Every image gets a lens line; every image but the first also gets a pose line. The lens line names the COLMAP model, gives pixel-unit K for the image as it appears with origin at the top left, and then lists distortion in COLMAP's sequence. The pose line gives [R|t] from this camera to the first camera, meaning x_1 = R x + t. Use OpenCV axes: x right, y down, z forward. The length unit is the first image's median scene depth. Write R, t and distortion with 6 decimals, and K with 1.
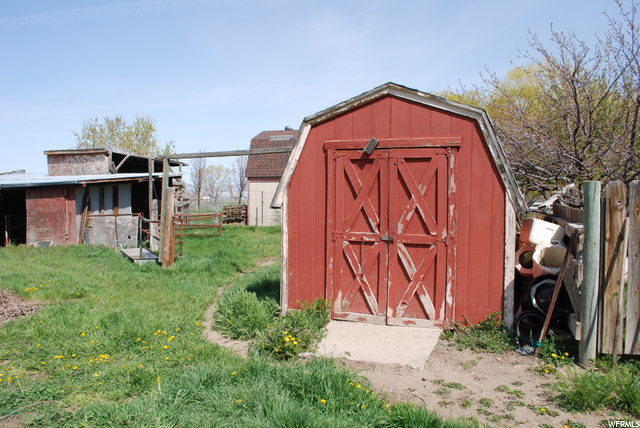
lens RADIAL K [[507.0, 0, 315.0], [0, 507.0, 213.0], [0, 0, 1]] dist [-0.086257, 0.017452]
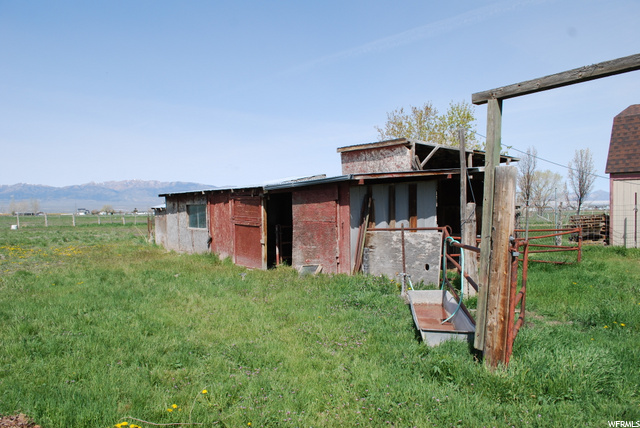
lens RADIAL K [[507.0, 0, 318.3], [0, 507.0, 216.0], [0, 0, 1]] dist [-0.086257, 0.017452]
pose [[0.819332, 0.004883, -0.573299, -0.111318], [-0.013086, 0.999862, -0.010186, -0.003532], [0.573170, 0.015848, 0.819283, 0.361615]]
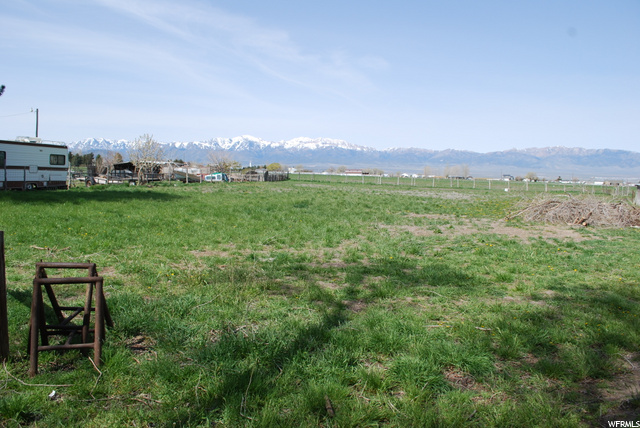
lens RADIAL K [[507.0, 0, 315.9], [0, 507.0, 211.1], [0, 0, 1]] dist [-0.086257, 0.017452]
pose [[0.160271, 0.085708, -0.983345, 0.662406], [-0.059469, 0.995252, 0.077054, 0.001280], [0.985280, 0.046129, 0.164607, -0.541987]]
